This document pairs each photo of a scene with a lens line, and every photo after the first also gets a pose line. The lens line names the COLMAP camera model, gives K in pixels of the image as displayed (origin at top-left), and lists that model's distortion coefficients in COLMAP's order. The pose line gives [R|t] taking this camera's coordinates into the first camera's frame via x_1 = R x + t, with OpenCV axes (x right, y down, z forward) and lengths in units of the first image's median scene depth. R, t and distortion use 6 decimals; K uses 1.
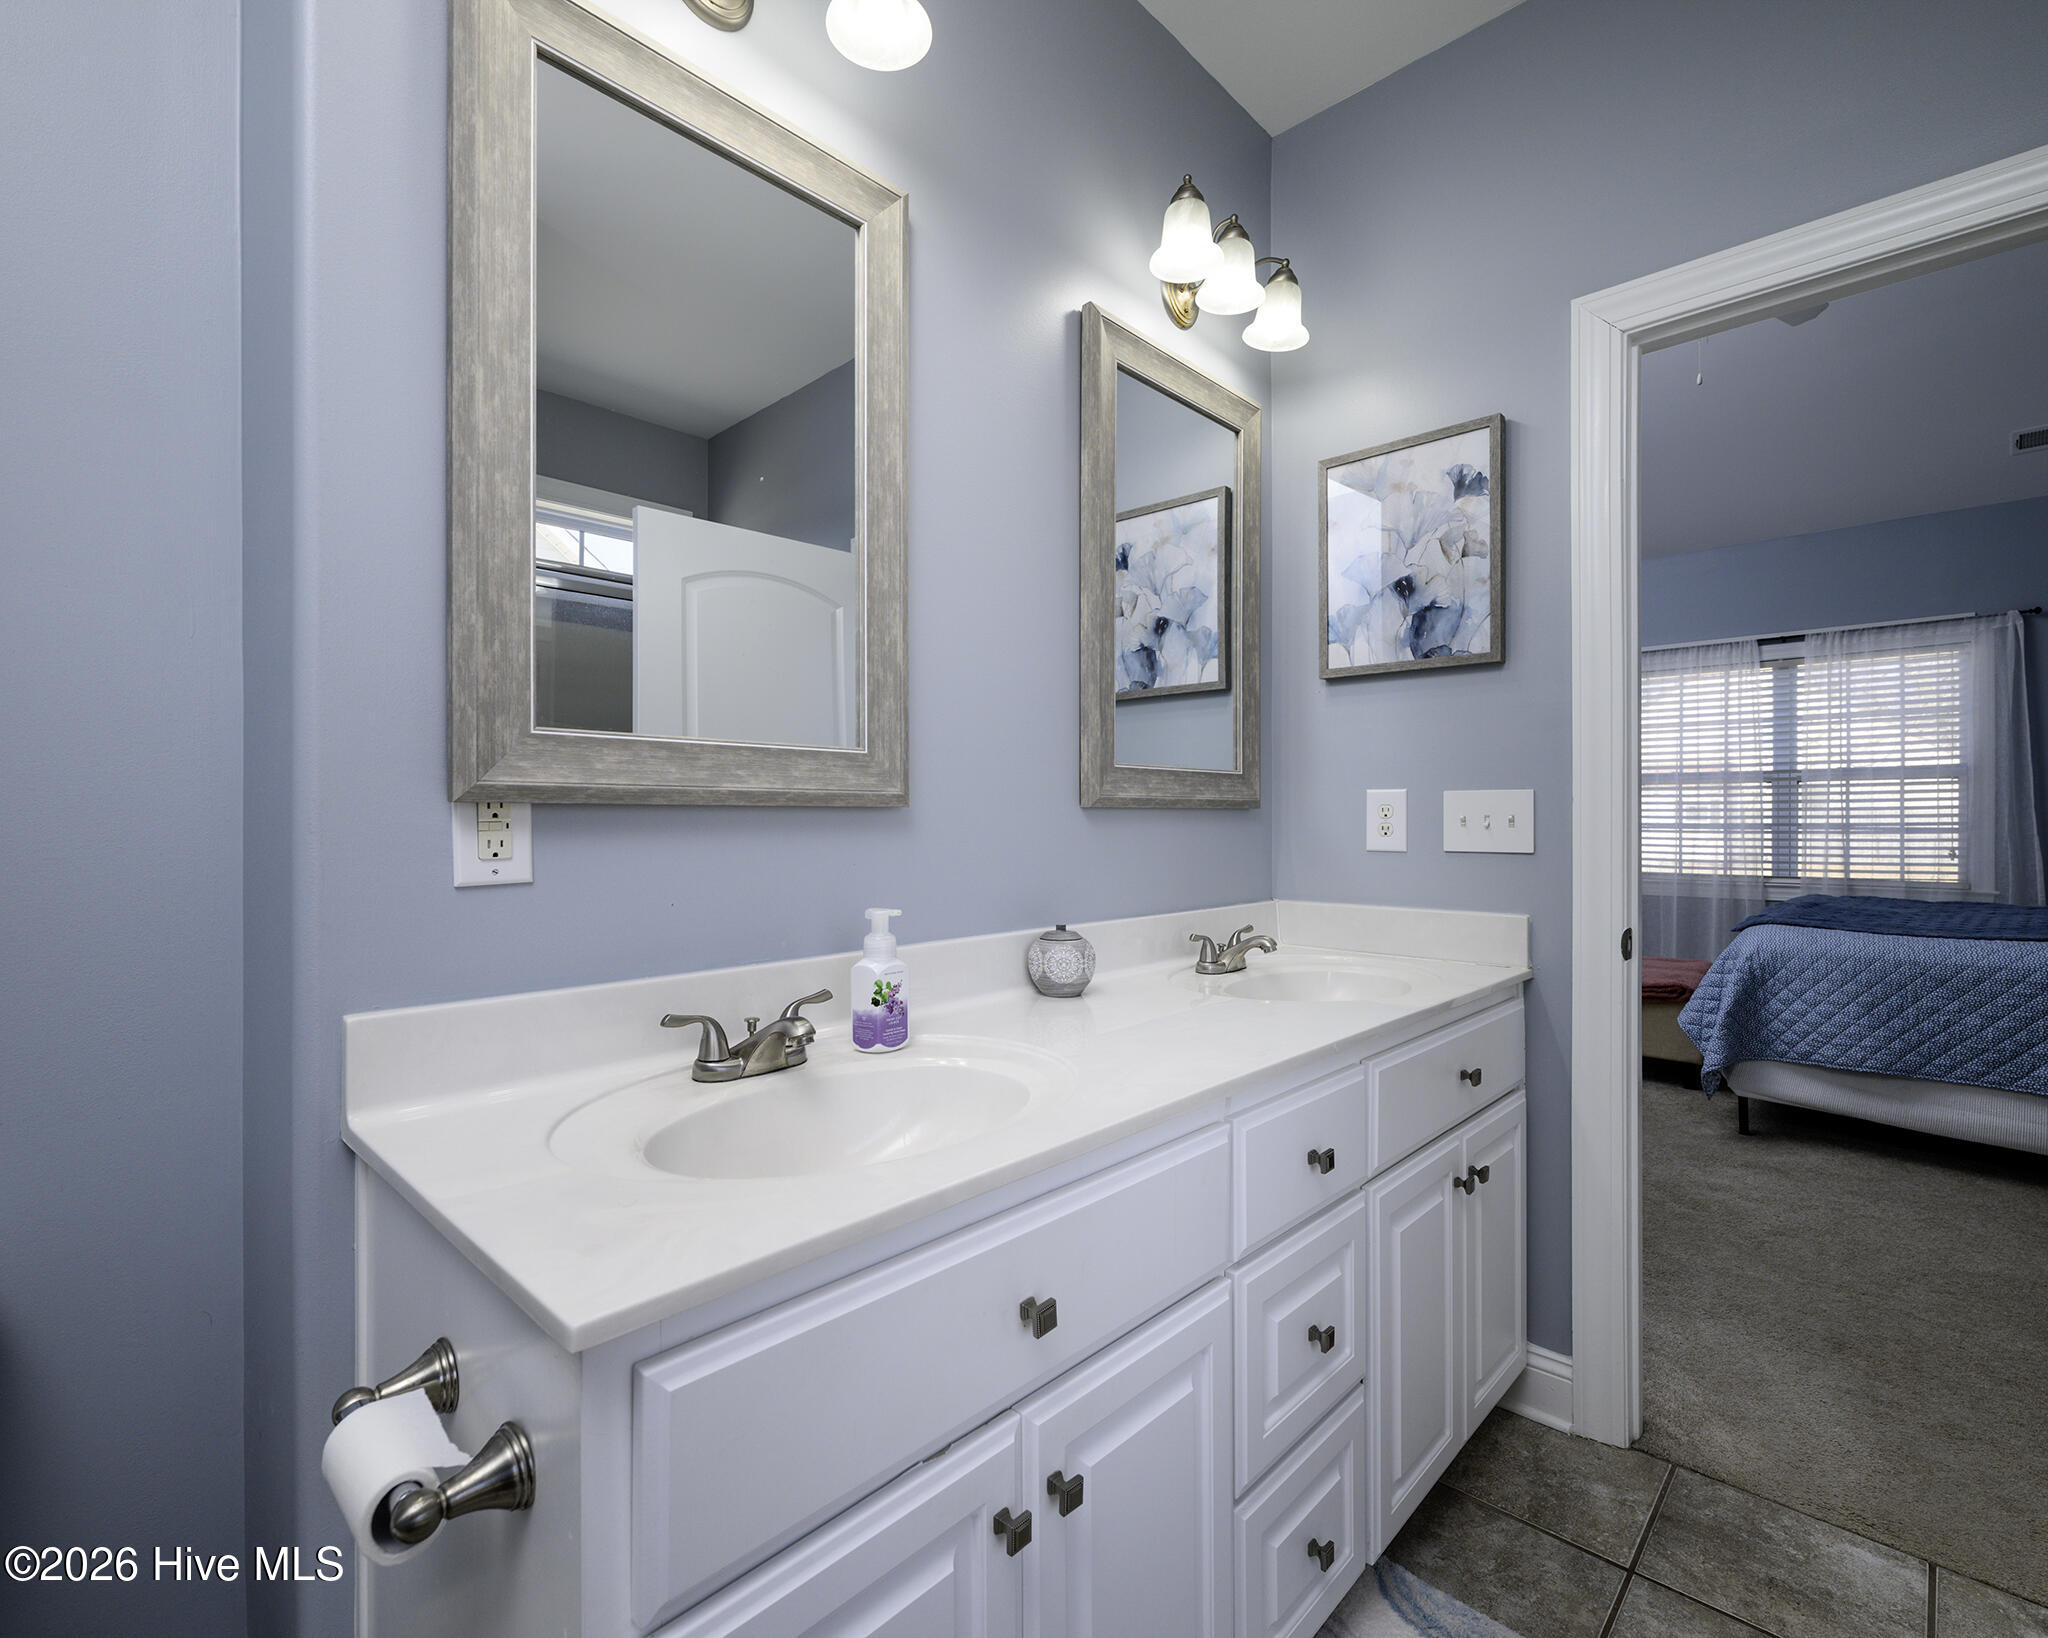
lens RADIAL K [[979.5, 0, 1030.5], [0, 979.5, 812.7], [0, 0, 1]] dist [0.003528, -0.001636]
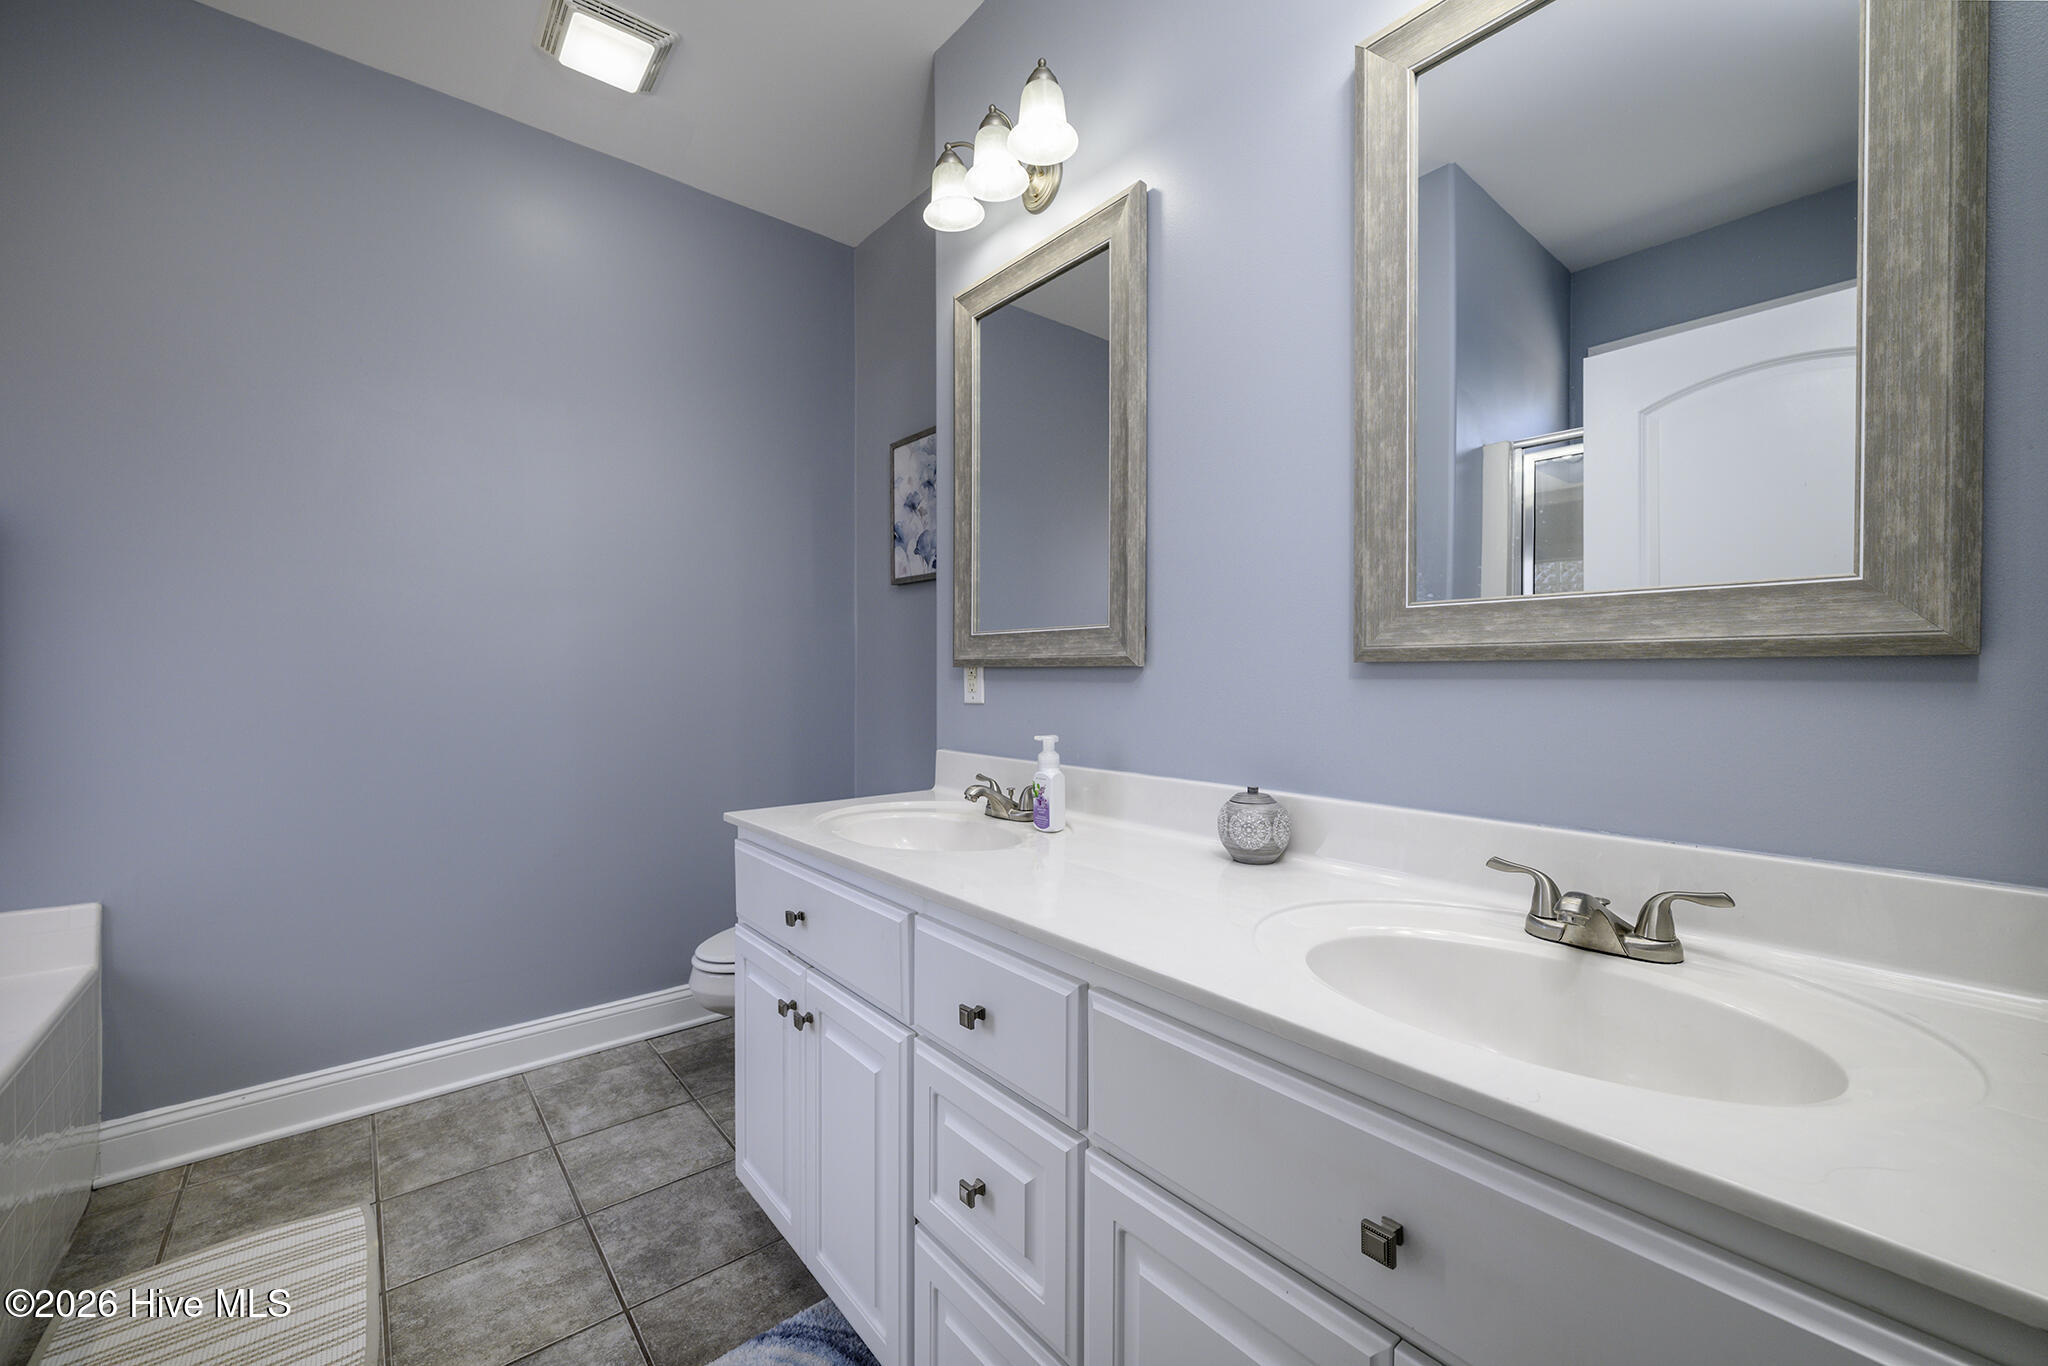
lens RADIAL K [[810.8, 0, 1039.9], [0, 810.8, 685.2], [0, 0, 1]] dist [-0.001008, -0.000238]
pose [[-0.124295, 0.015784, -0.992120, 0.765876], [0.005507, 0.999869, 0.015217, 0.002237], [0.992230, -0.003572, -0.124366, 0.819381]]
